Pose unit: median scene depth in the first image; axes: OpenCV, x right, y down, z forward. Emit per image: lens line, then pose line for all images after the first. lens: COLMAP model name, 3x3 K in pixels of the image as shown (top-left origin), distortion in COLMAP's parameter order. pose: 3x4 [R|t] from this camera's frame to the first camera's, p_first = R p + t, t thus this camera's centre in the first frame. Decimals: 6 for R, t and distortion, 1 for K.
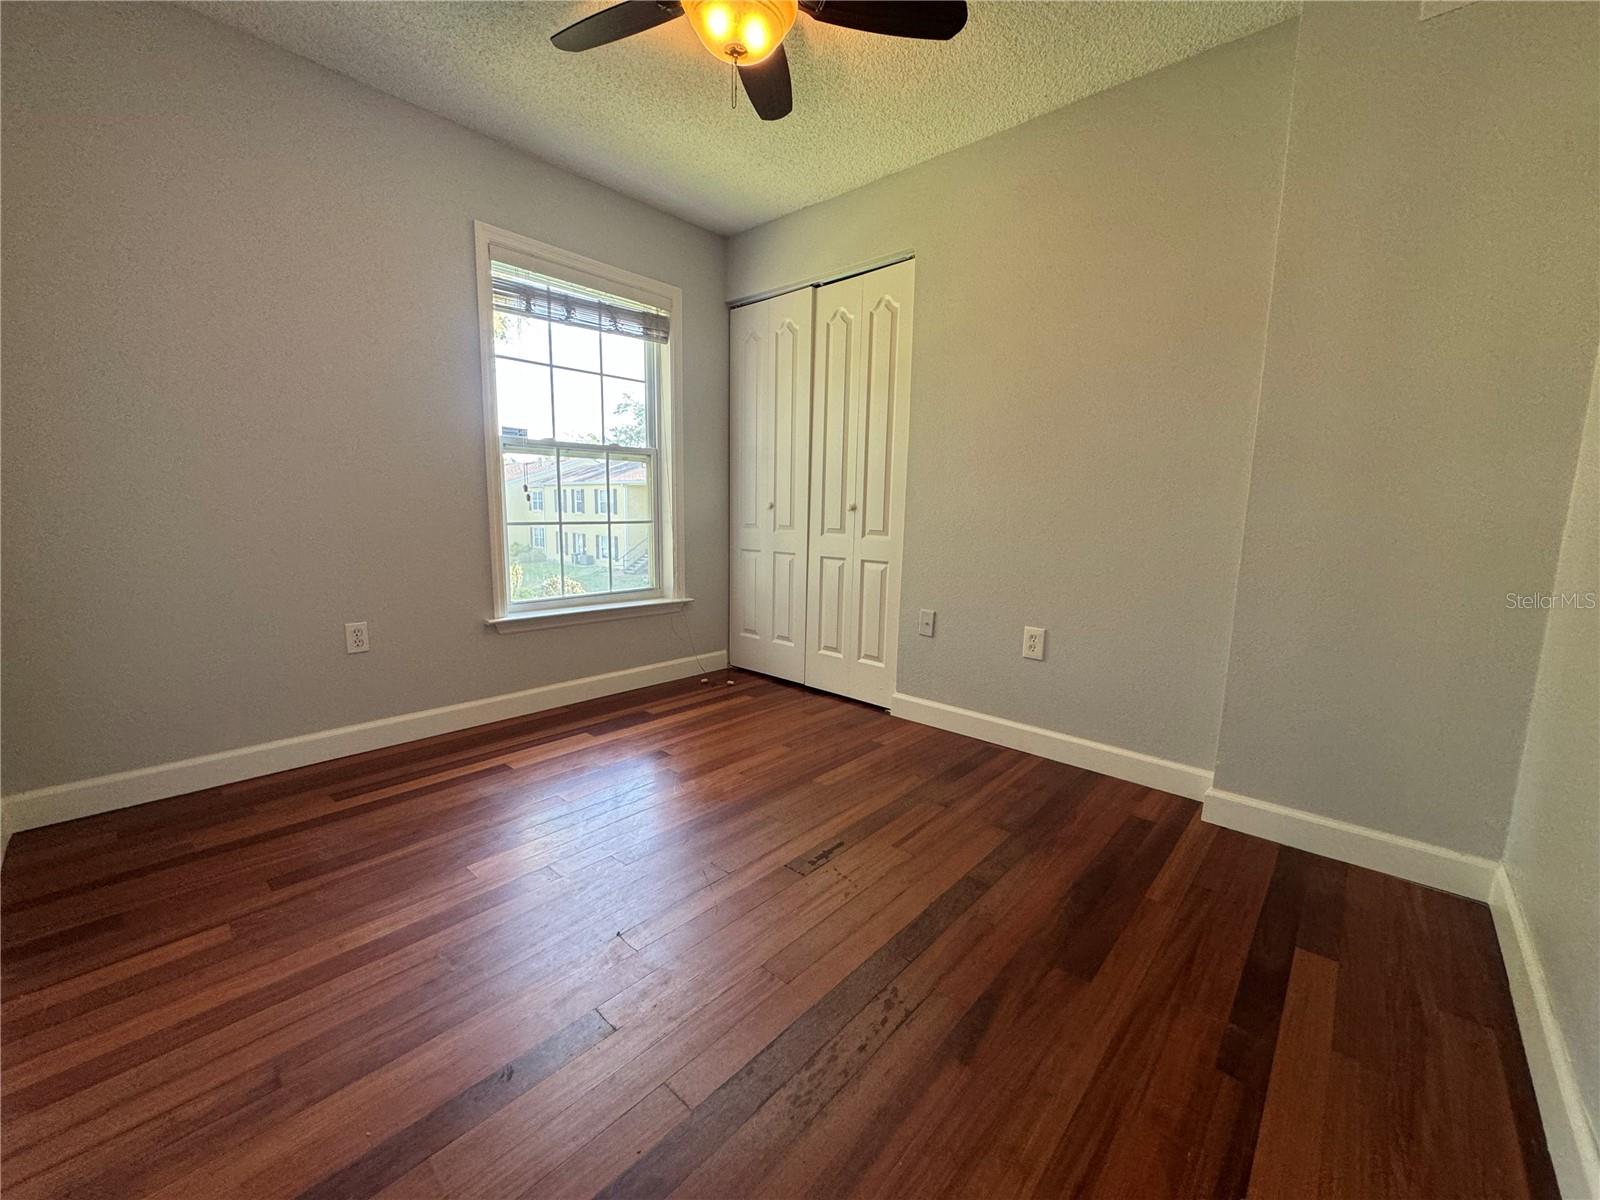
lens RADIAL K [[640.3, 0, 800.0], [0, 640.3, 600.0], [0, 0, 1]] dist [0.001383, 0.000360]
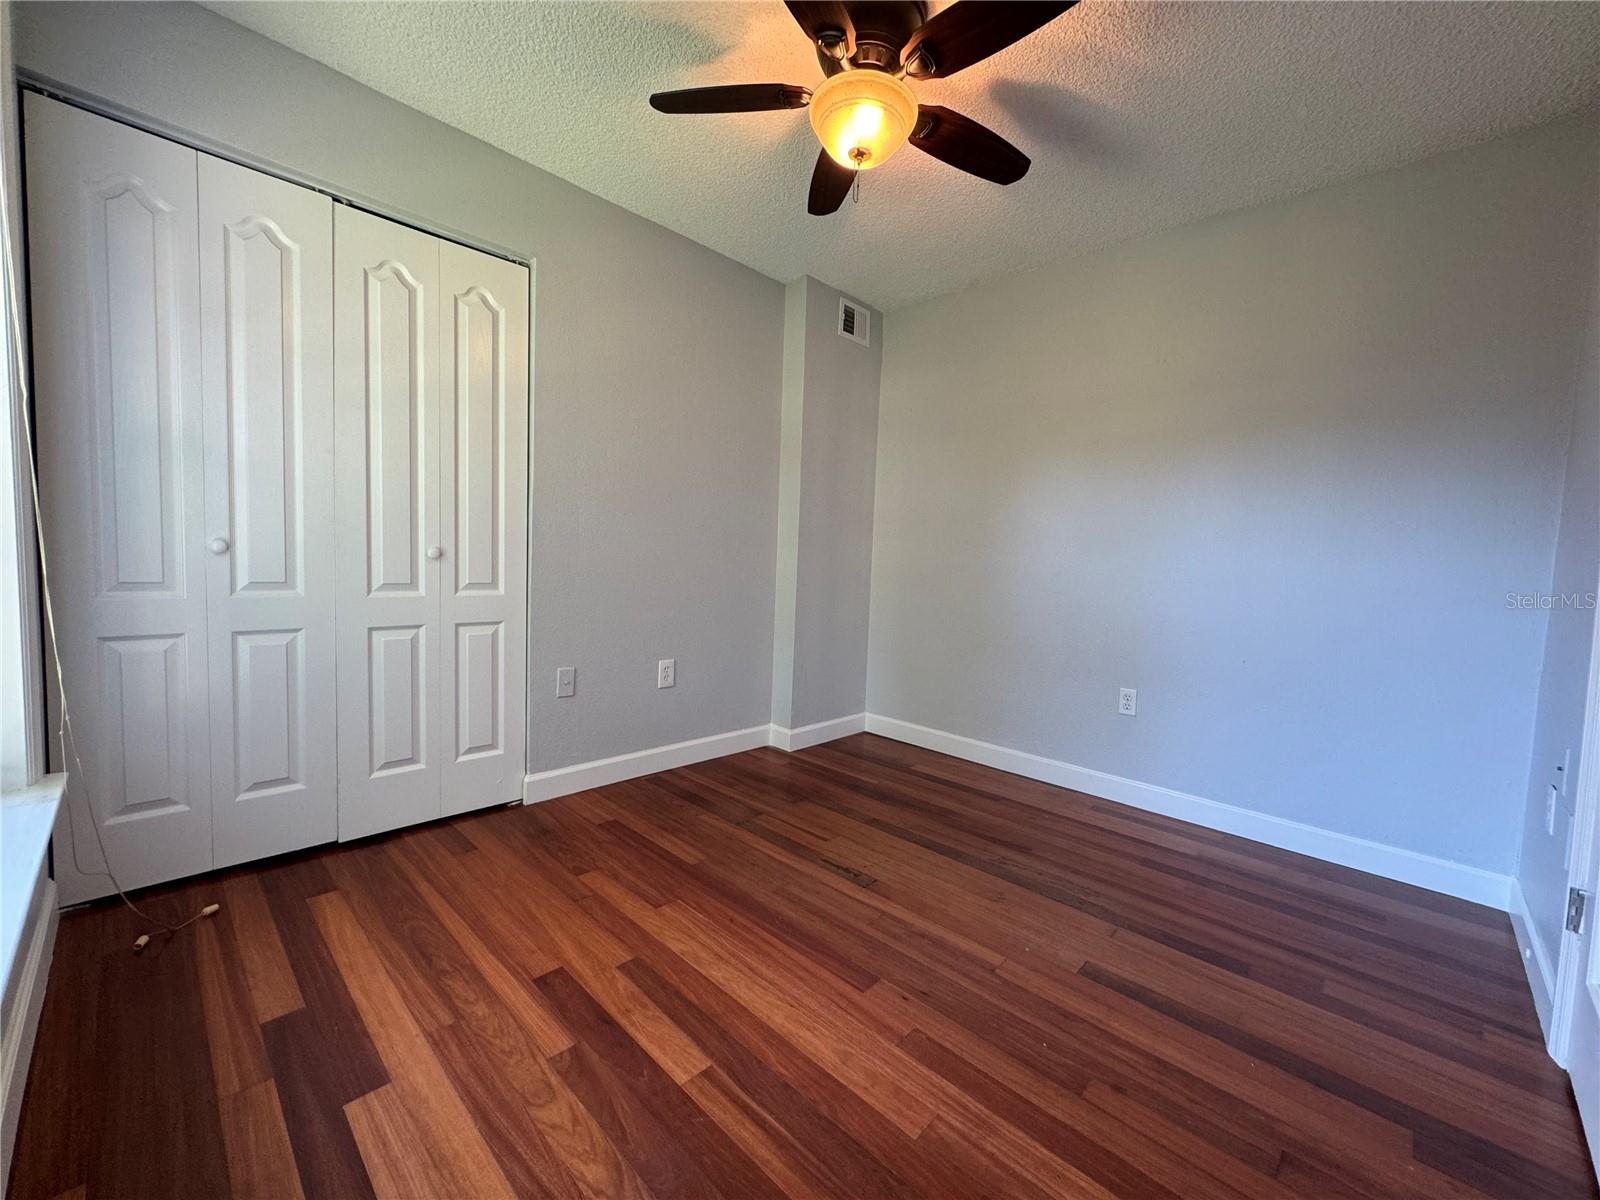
lens RADIAL K [[640.6, 0, 800.0], [0, 640.6, 600.0], [0, 0, 1]] dist [-0.000143, 0.000156]
pose [[0.025257, -0.083753, 0.996166, -0.727383], [0.104333, 0.991263, 0.080695, -0.125352], [-0.994222, 0.101895, 0.033774, 0.669459]]
